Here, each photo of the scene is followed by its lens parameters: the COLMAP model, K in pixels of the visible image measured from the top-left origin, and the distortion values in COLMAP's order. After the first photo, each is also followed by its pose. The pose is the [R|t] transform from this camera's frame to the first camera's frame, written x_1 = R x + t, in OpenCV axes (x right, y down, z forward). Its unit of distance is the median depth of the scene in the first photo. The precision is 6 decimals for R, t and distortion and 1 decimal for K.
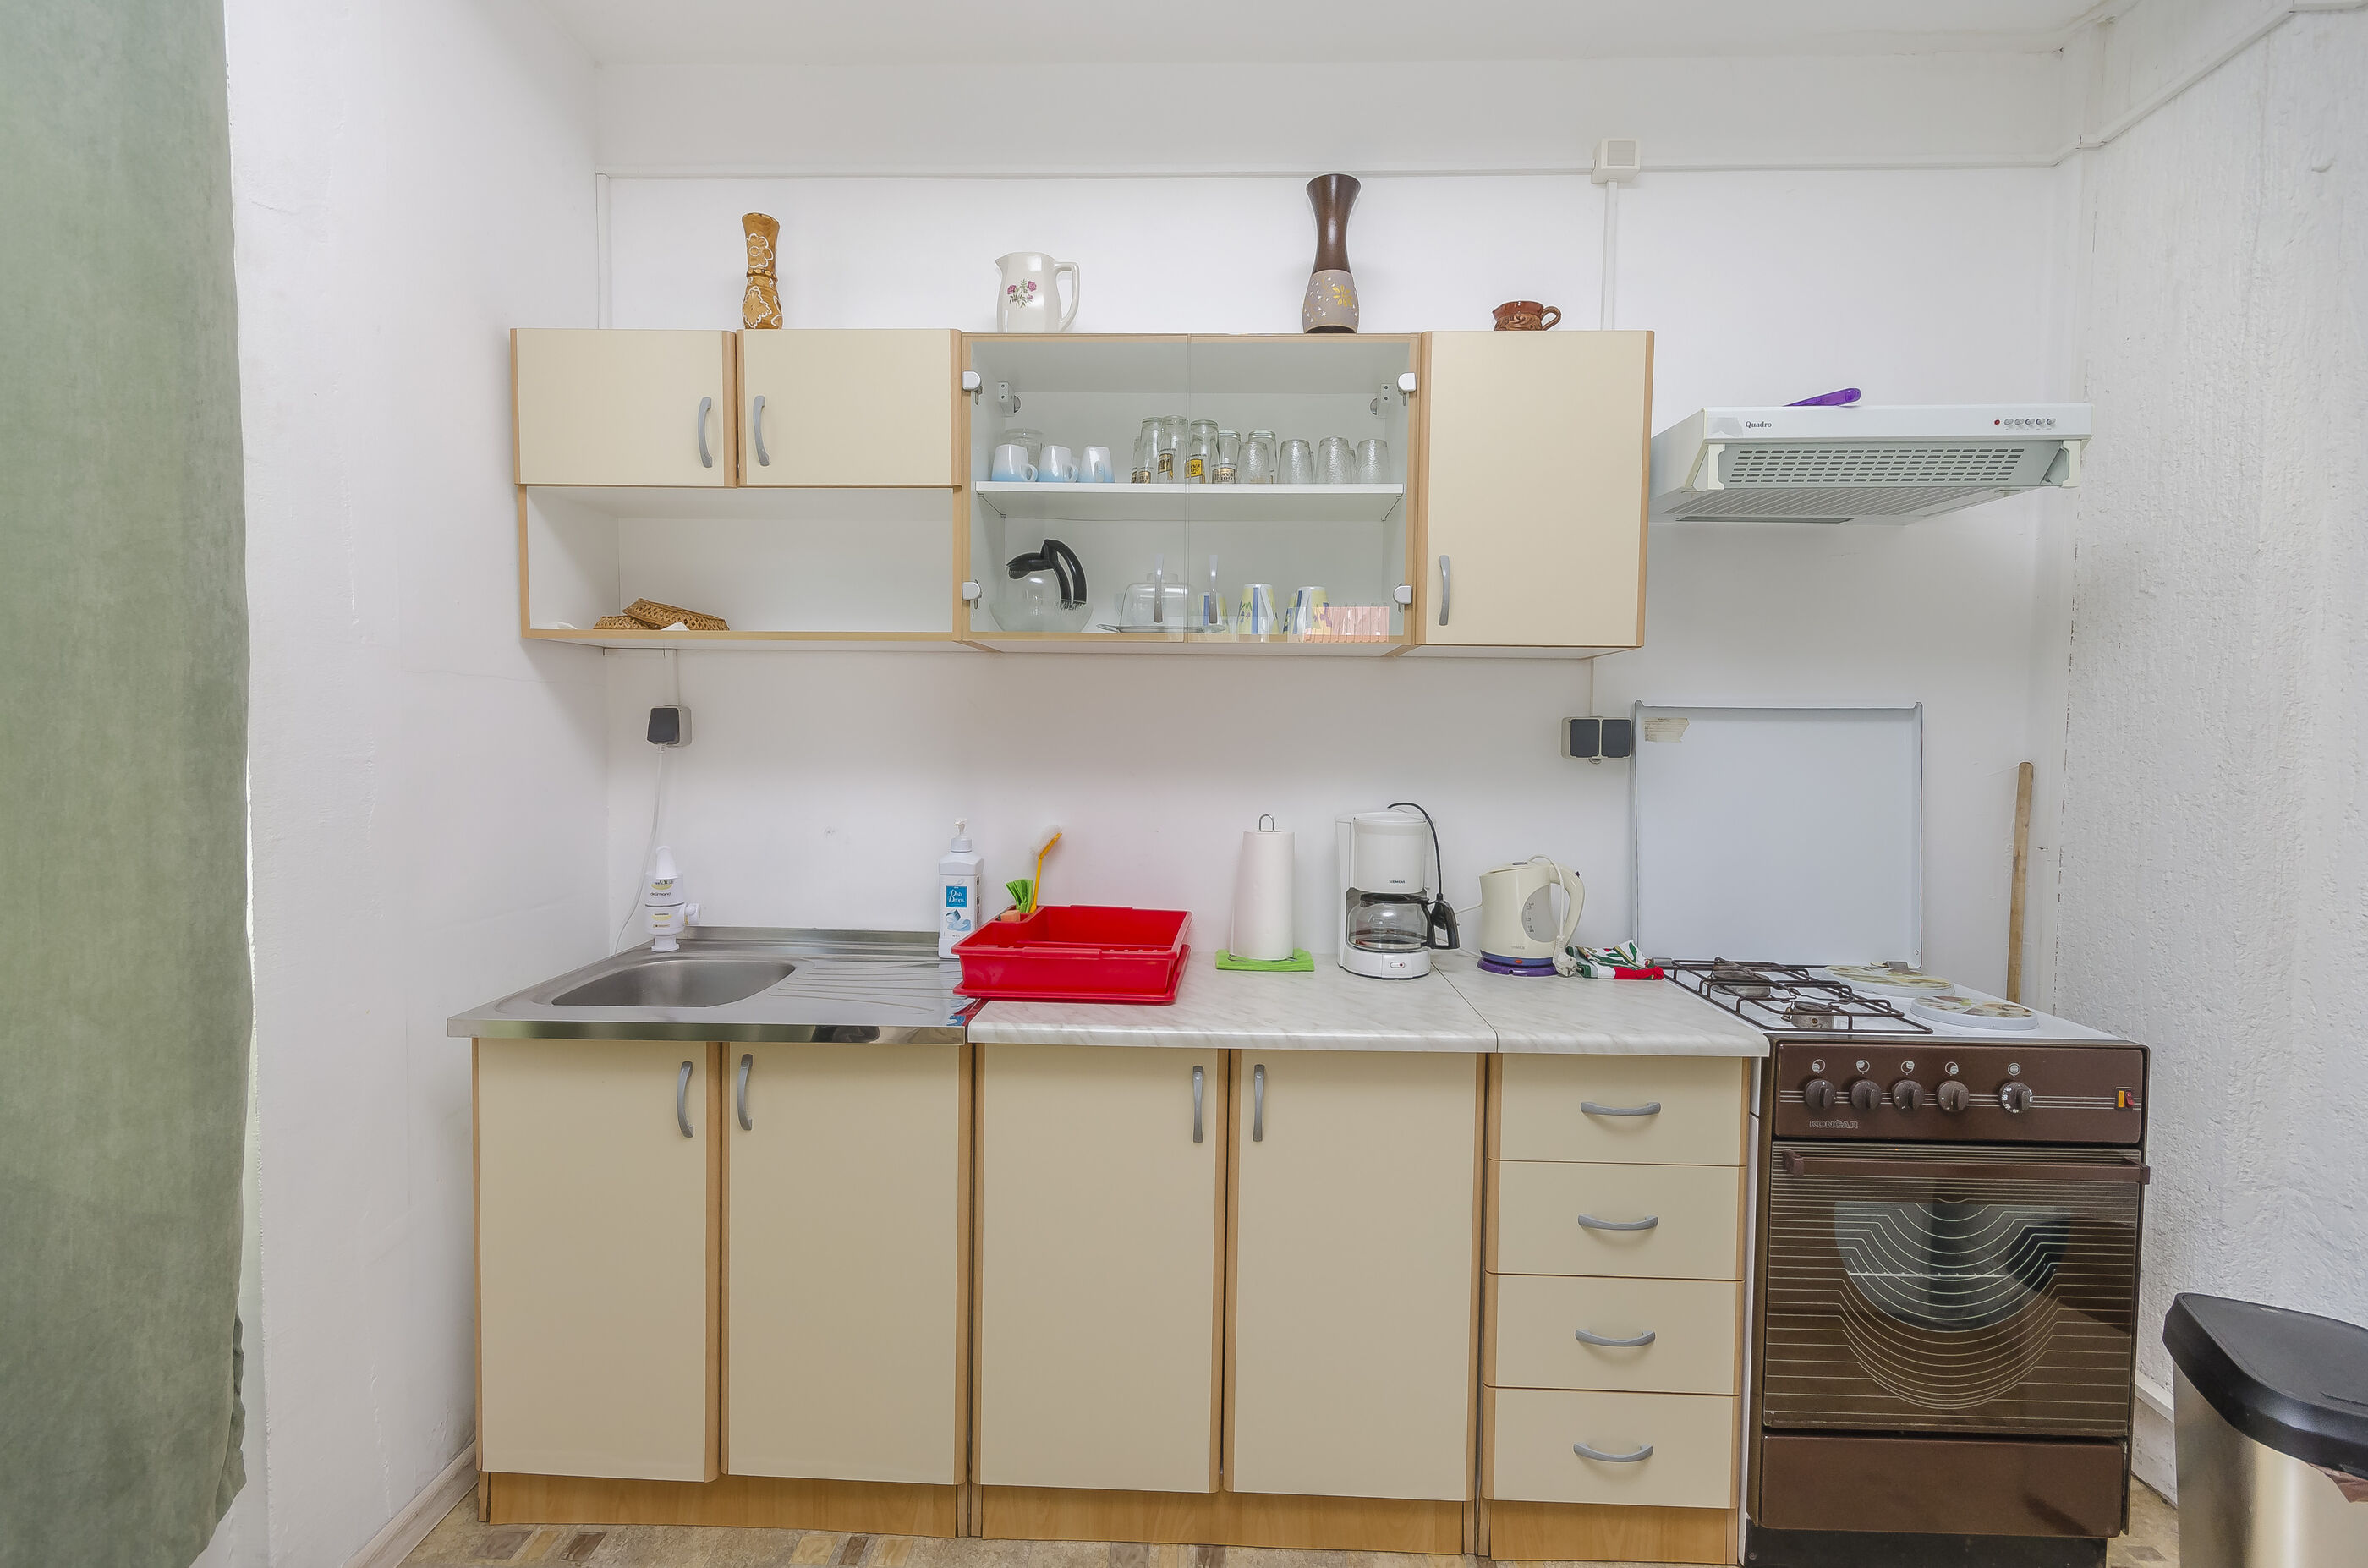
lens RADIAL K [[1018.3, 0, 1186.2], [0, 1018.3, 785.7], [0, 0, 1]] dist [0.008285, 0.000108]
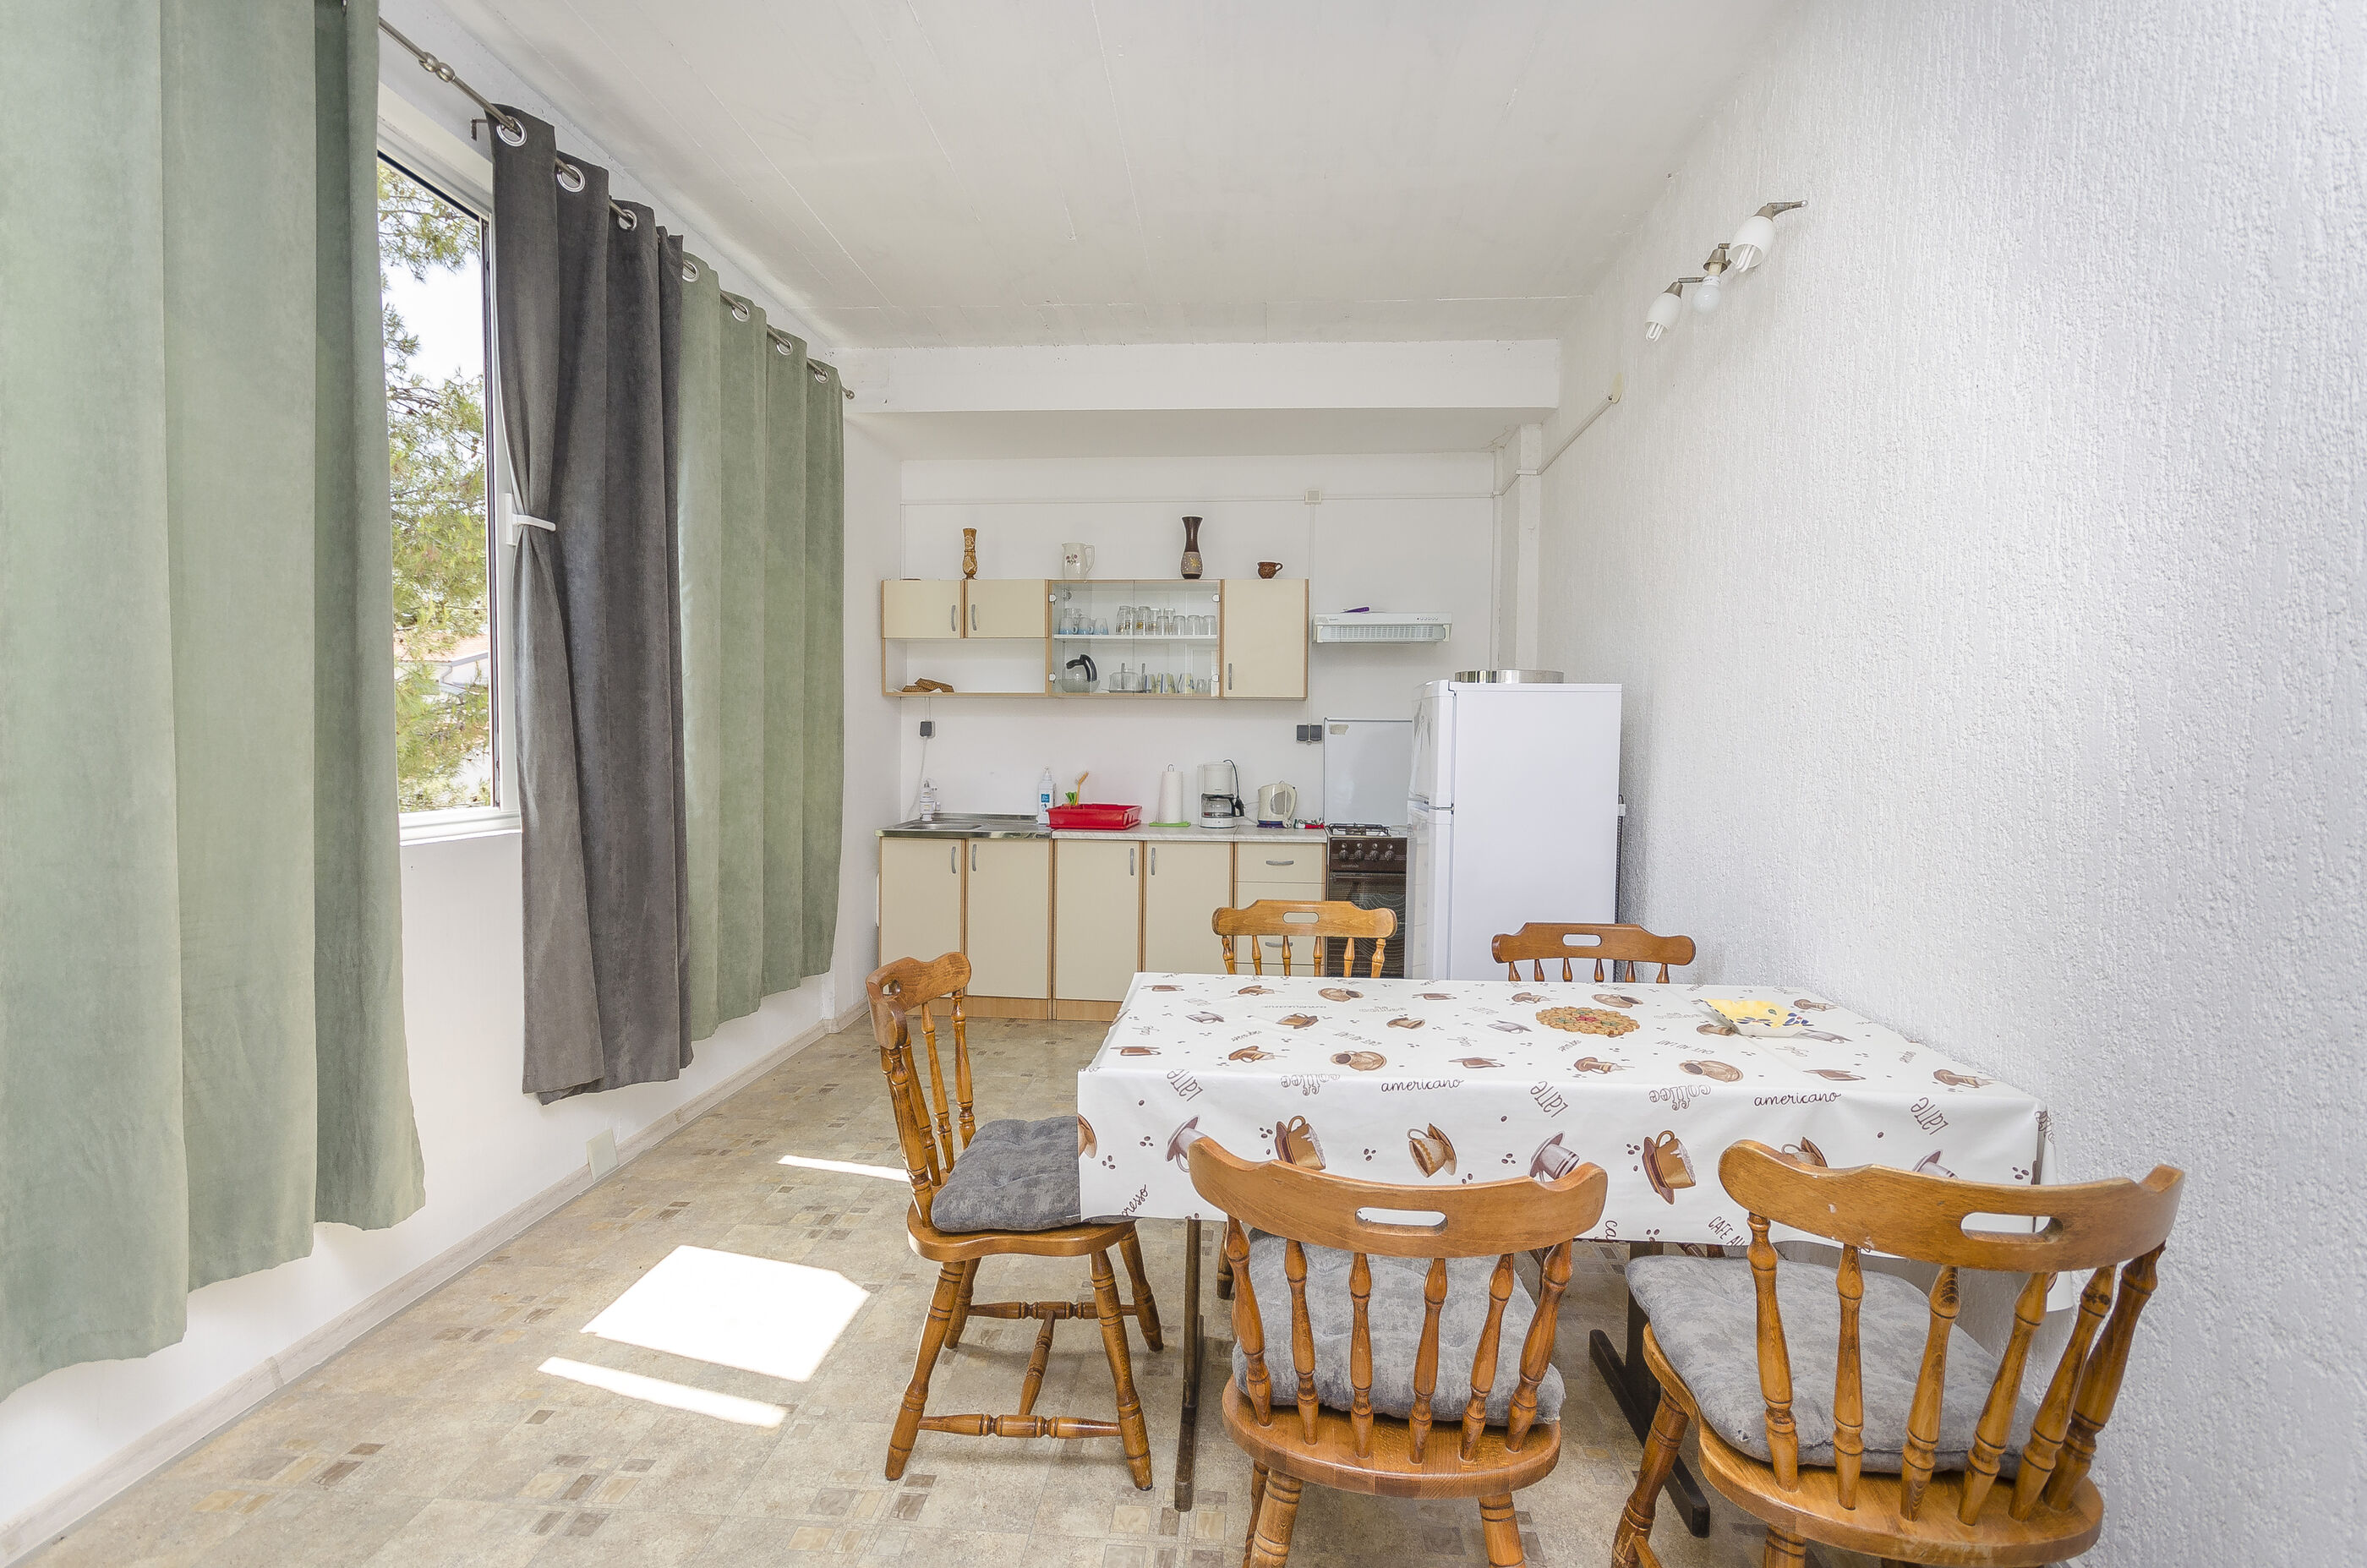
lens RADIAL K [[1017.8, 0, 1185.7], [0, 1017.8, 785.7], [0, 0, 1]] dist [0.008285, 0.000108]
pose [[0.998286, 0.000960, -0.058514, 0.272354], [-0.001575, 0.999944, -0.010476, 0.108741], [0.058501, 0.010550, 0.998232, -1.520387]]
